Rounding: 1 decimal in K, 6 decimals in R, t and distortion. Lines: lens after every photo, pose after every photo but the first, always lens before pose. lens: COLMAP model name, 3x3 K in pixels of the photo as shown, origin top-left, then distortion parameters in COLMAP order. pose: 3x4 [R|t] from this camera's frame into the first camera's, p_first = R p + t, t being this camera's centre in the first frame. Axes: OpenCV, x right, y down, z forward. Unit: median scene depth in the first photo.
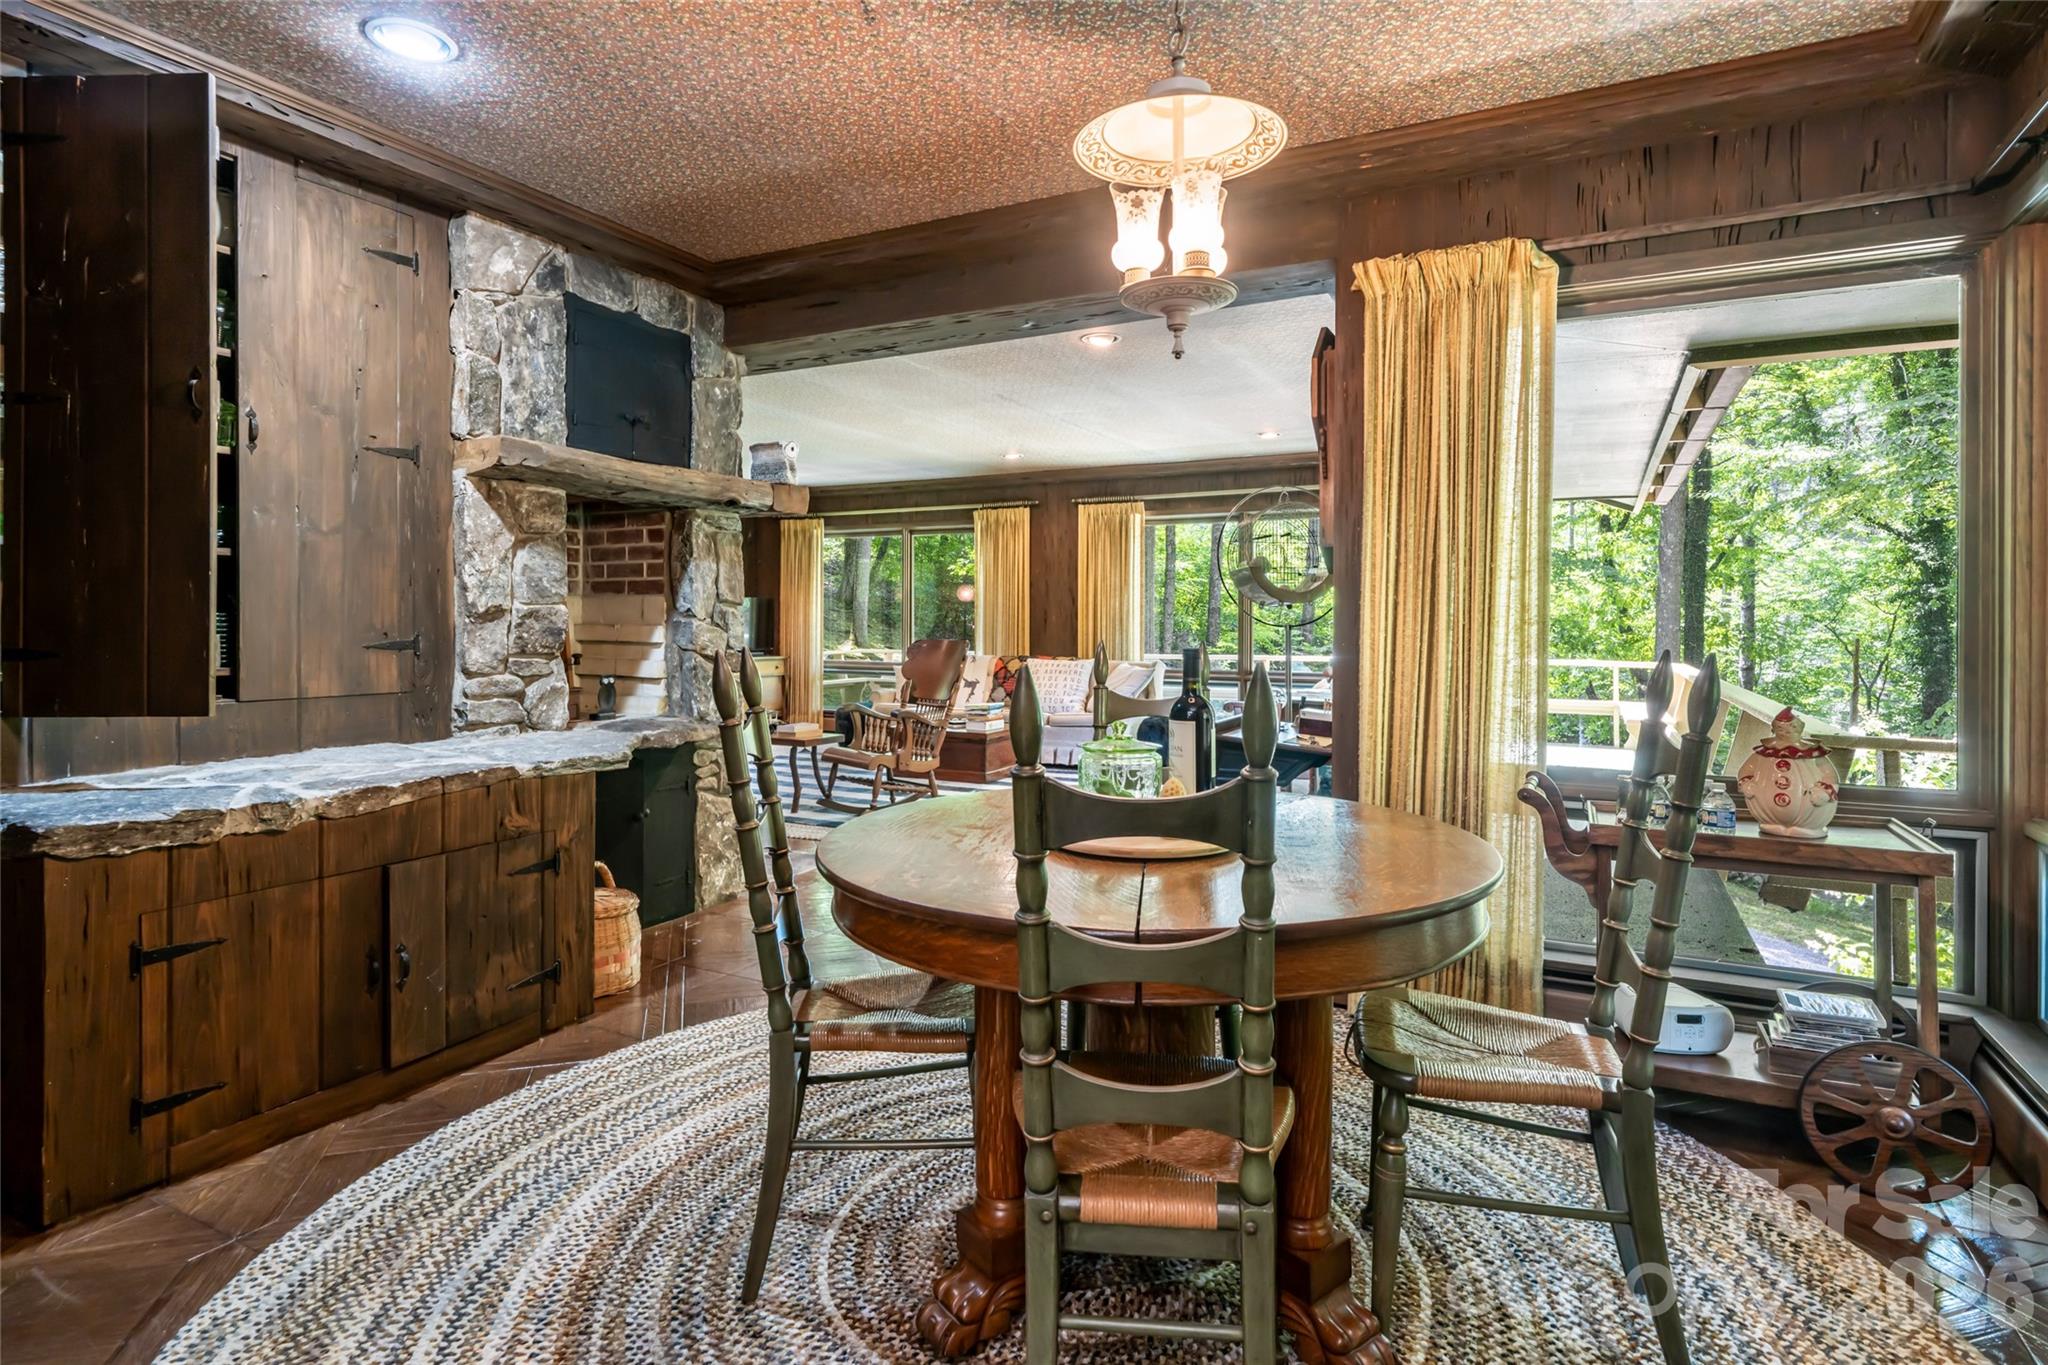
lens RADIAL K [[1065.8, 0, 1010.5], [0, 1065.8, 632.4], [0, 0, 1]] dist [-0.003214, -0.000570]
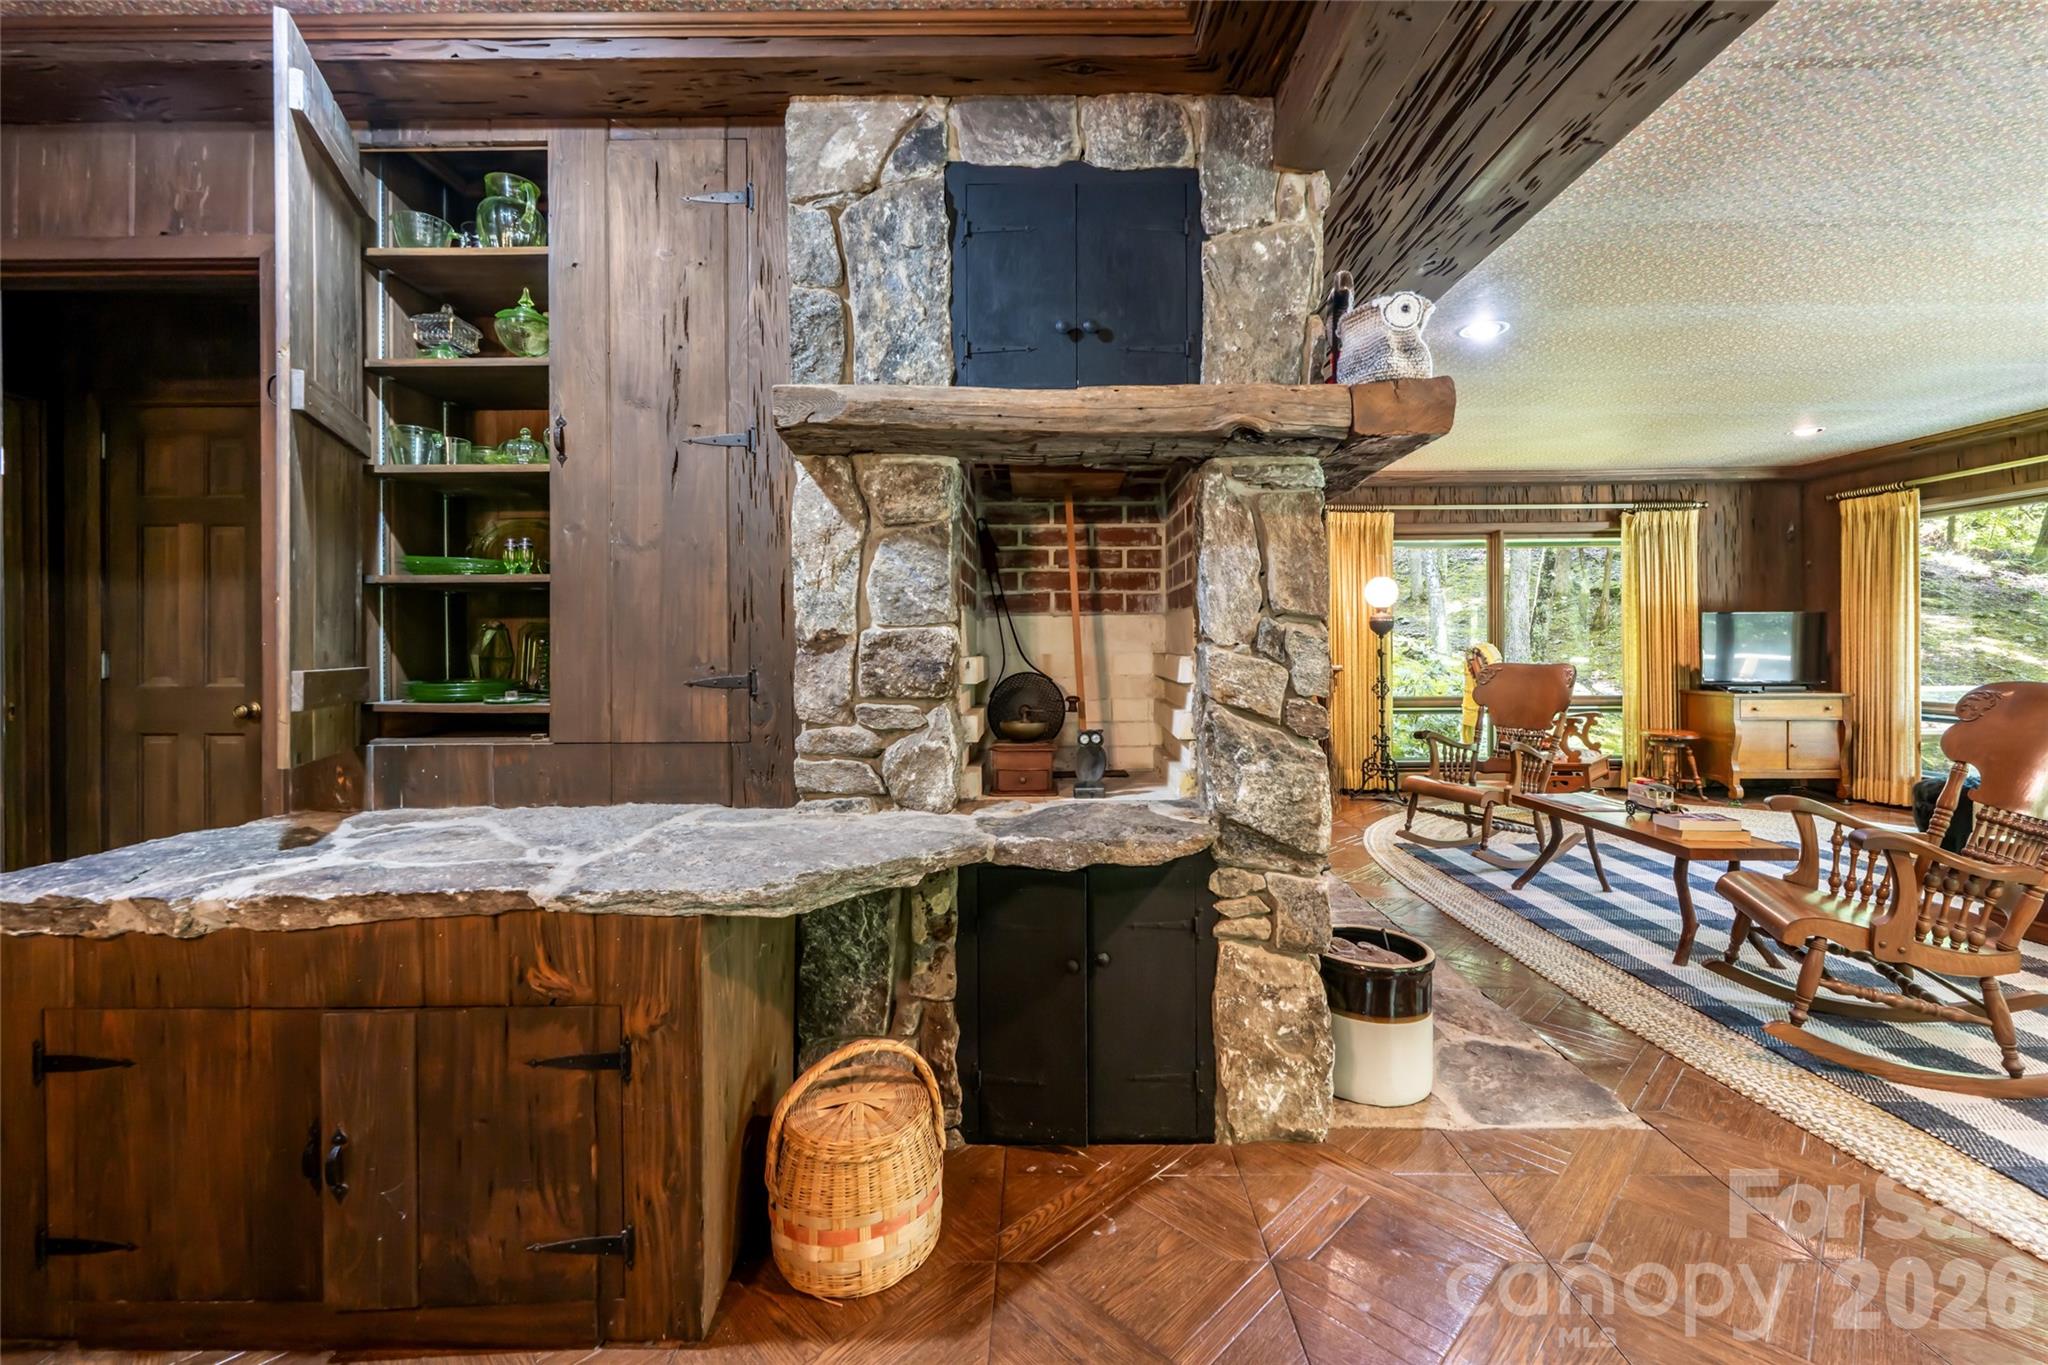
lens RADIAL K [[847.7, 0, 1031.7], [0, 847.7, 648.3], [0, 0, 1]] dist [-0.002028, 0.000490]
pose [[0.475341, -0.005459, -0.879785, 0.082792], [-0.001706, 0.999973, -0.007126, -0.008686], [0.879800, 0.004888, 0.475318, 0.830859]]
